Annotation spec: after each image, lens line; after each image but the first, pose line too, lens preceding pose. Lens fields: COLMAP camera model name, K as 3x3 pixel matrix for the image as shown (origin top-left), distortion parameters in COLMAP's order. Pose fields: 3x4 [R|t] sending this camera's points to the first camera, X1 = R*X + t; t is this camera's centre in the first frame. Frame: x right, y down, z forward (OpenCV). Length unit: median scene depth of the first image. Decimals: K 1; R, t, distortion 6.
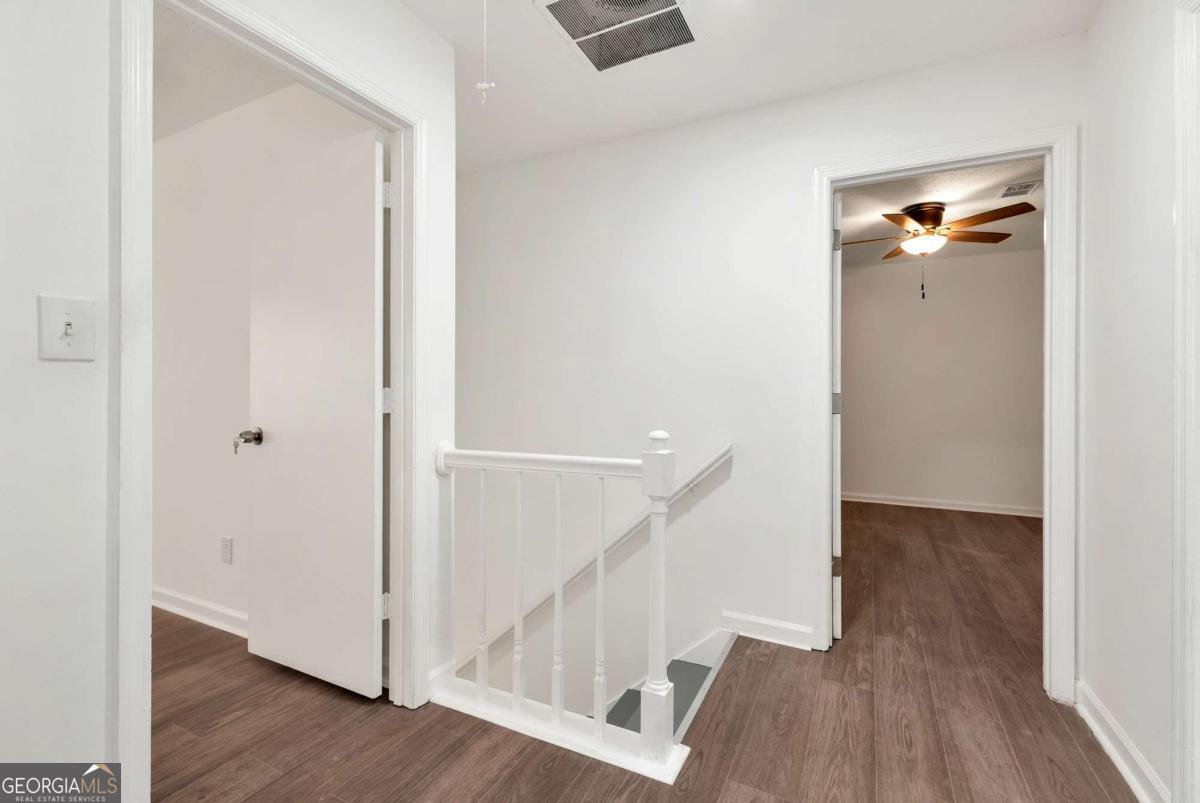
lens RADIAL K [[532.4, 0, 600.0], [0, 532.4, 401.5], [0, 0, 1]] dist [-0.002134, -0.000427]
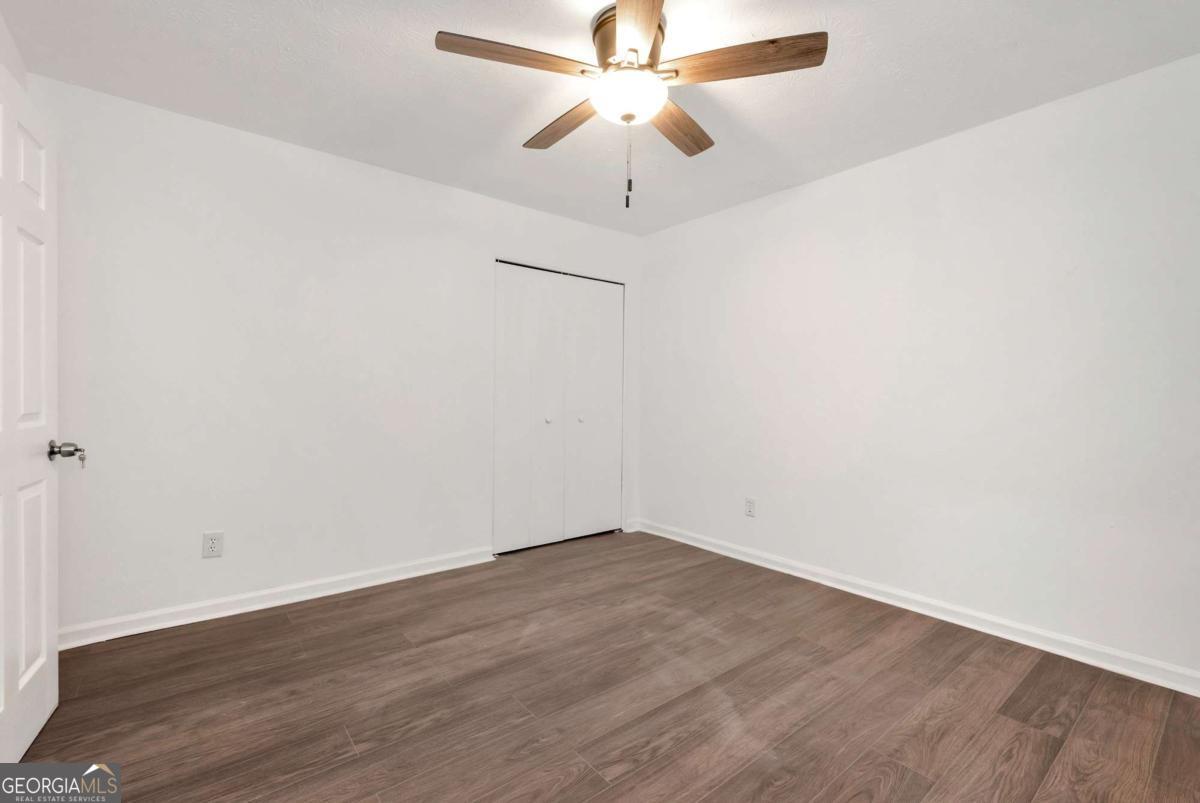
lens RADIAL K [[532.4, 0, 600.0], [0, 532.4, 401.5], [0, 0, 1]] dist [-0.002134, -0.000427]
pose [[0.909696, 0.010301, -0.415148, 1.080030], [-0.011531, 0.999933, -0.000458, -0.009153], [0.415115, 0.005204, 0.909754, 0.712677]]
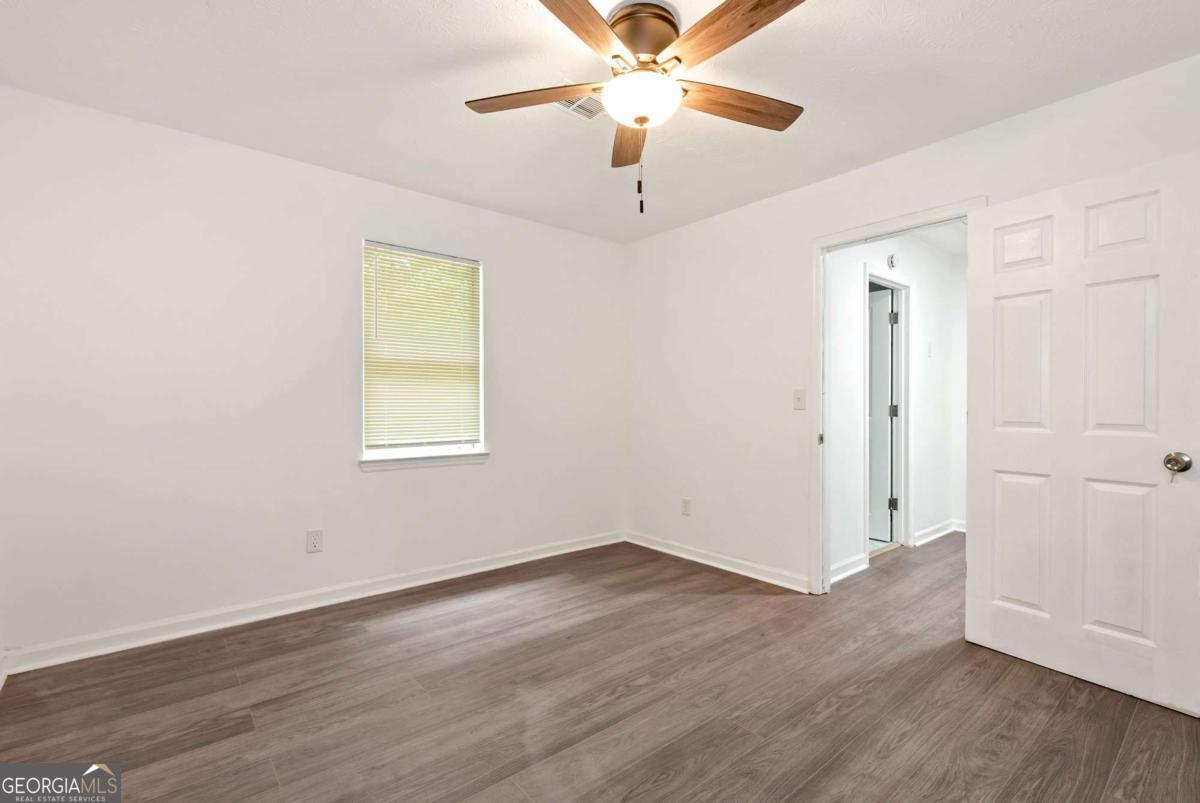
lens RADIAL K [[532.4, 0, 600.0], [0, 532.4, 401.5], [0, 0, 1]] dist [-0.002134, -0.000427]
pose [[-0.915541, -0.002957, 0.402214, 0.601617], [0.001049, 0.999952, 0.009739, -0.030260], [-0.402224, 0.009338, -0.915494, 1.990226]]
